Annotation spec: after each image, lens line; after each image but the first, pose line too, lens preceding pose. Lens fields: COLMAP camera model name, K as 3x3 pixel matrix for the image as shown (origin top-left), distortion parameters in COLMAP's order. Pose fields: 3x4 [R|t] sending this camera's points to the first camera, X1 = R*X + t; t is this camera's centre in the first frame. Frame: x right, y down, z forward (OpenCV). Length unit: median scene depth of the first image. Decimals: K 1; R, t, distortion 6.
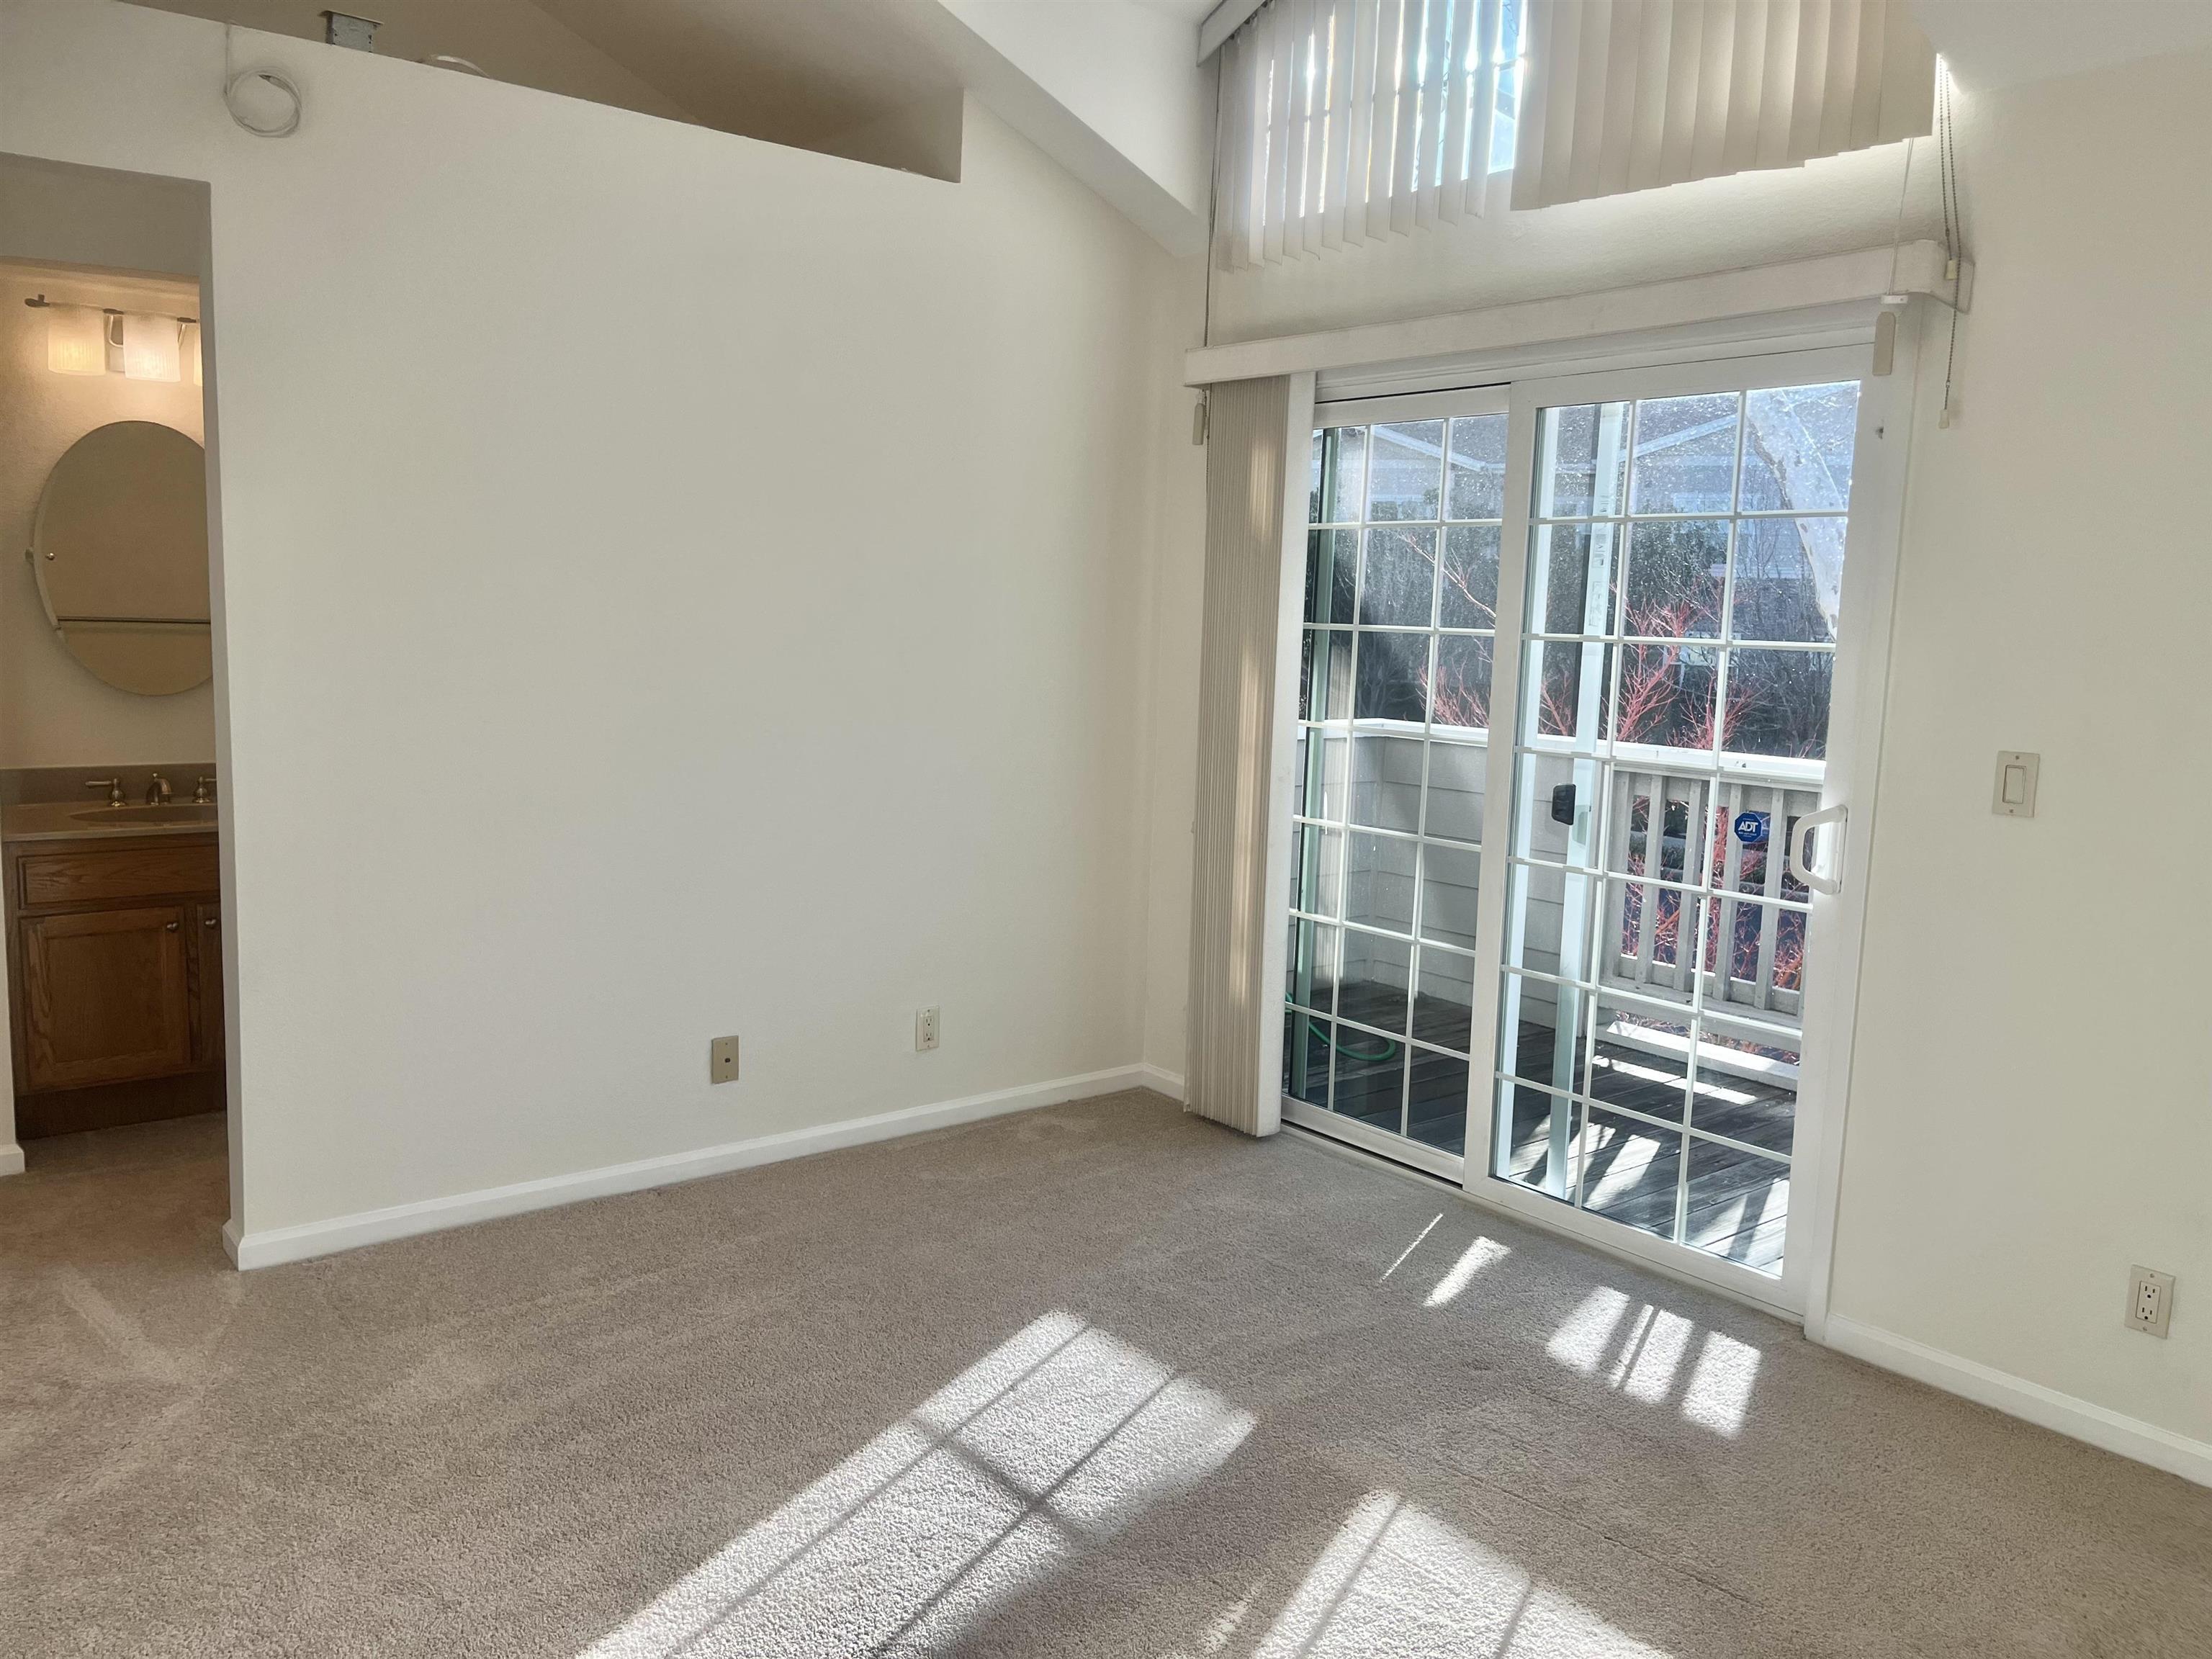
lens RADIAL K [[1668.3, 0, 1106.0], [0, 1668.3, 829.5], [0, 0, 1]] dist [0.034599, -0.058821]
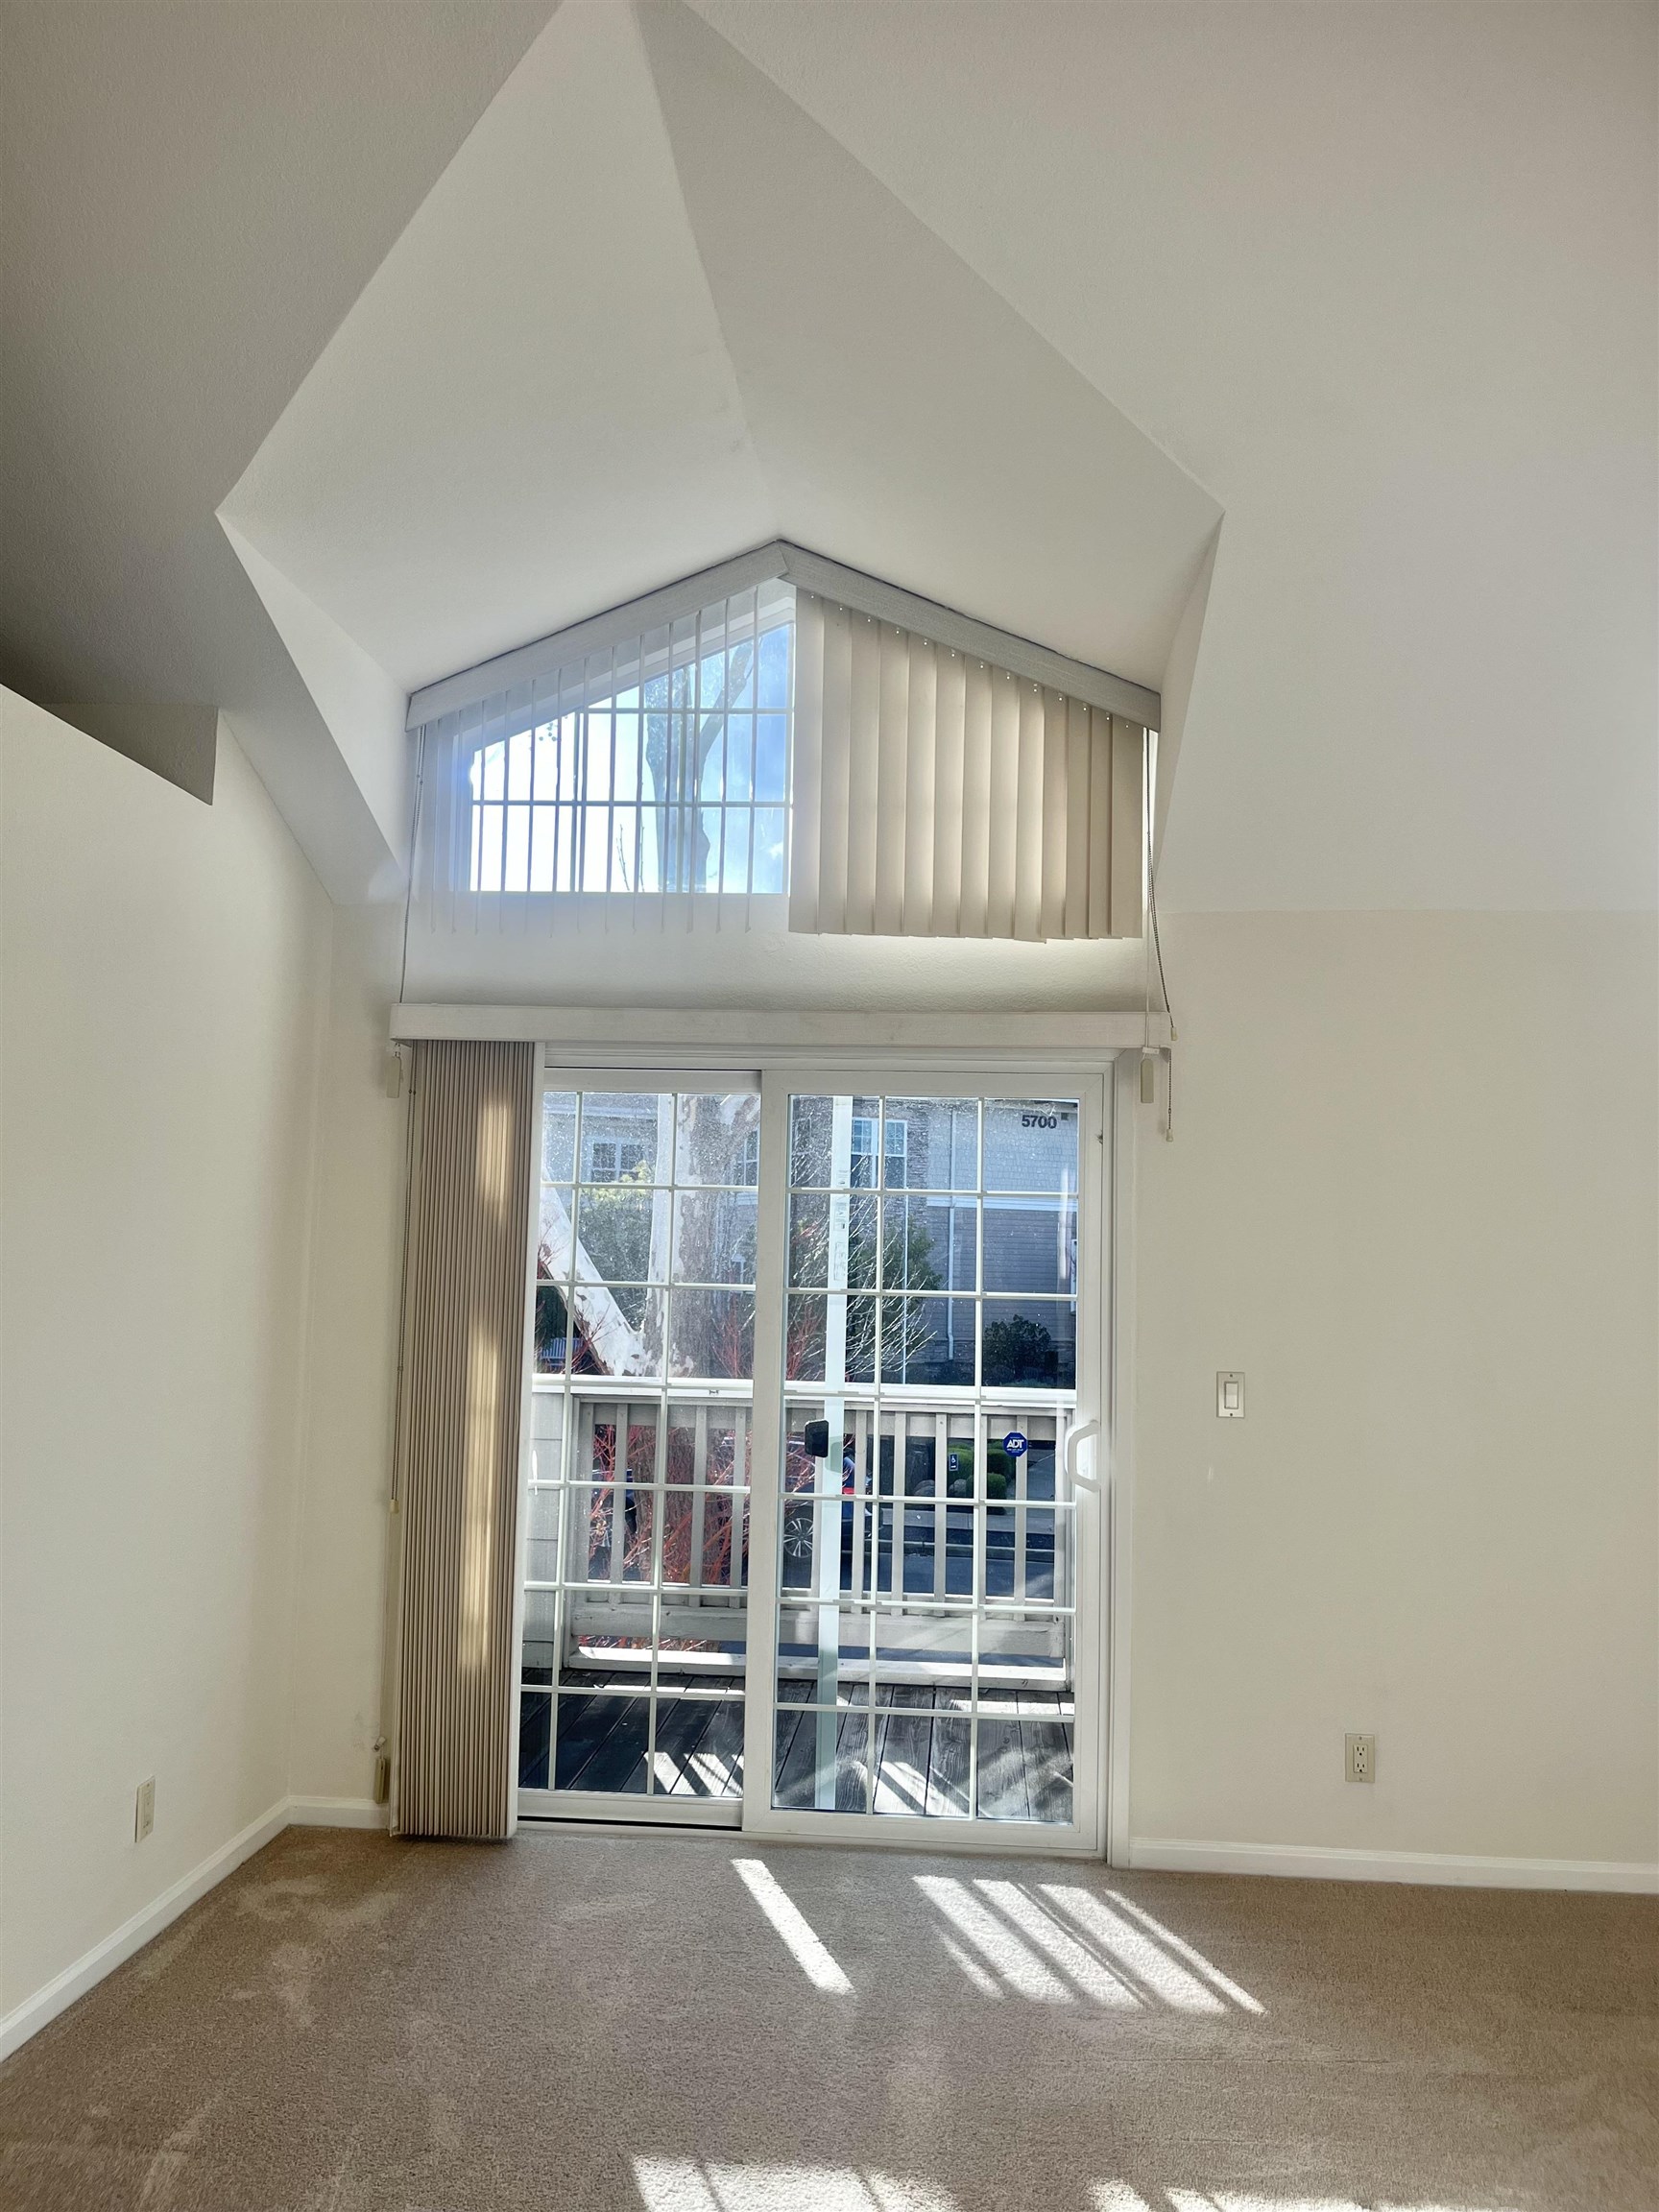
lens RADIAL K [[1668.3, 0, 884.3], [0, 1668.3, 1140.9], [0, 0, 1]] dist [0.034599, -0.058821]
pose [[0.679837, 0.029496, 0.732770, -0.561349], [0.094312, 0.987378, -0.127243, -0.073803], [-0.727274, 0.155614, 0.668474, 0.202709]]
